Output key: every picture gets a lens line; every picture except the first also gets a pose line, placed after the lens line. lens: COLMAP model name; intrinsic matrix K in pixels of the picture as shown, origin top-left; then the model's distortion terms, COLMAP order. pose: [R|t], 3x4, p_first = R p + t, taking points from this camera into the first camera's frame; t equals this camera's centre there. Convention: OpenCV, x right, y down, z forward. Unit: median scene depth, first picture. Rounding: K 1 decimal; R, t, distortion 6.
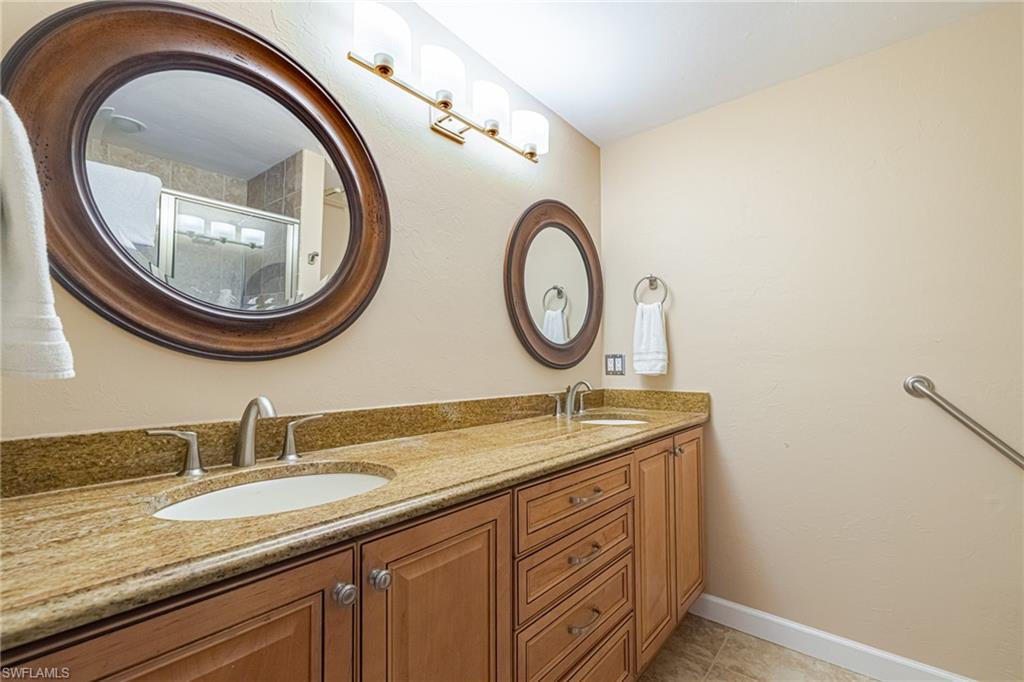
lens RADIAL K [[439.9, 0, 493.2], [0, 439.9, 355.6], [0, 0, 1]] dist [0.000413, -0.000450]
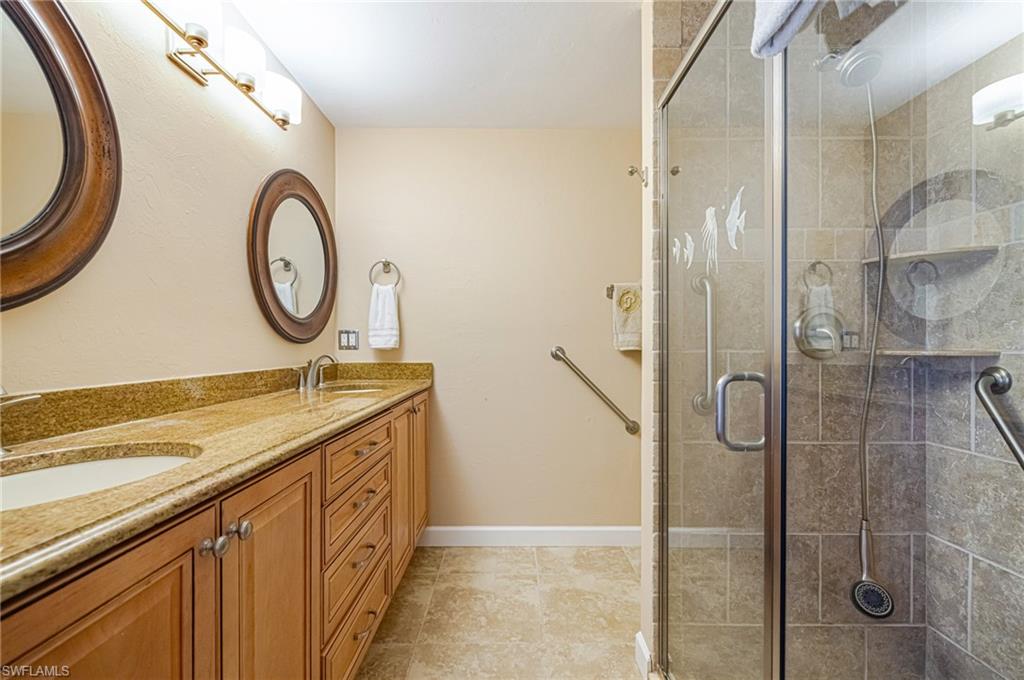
lens RADIAL K [[439.9, 0, 508.5], [0, 439.9, 347.1], [0, 0, 1]] dist [0.000413, -0.000450]
pose [[0.759038, -0.001688, 0.651044, -0.209280], [-0.015494, 0.999667, 0.020656, 0.017504], [-0.650861, -0.025766, 0.758759, -0.094436]]
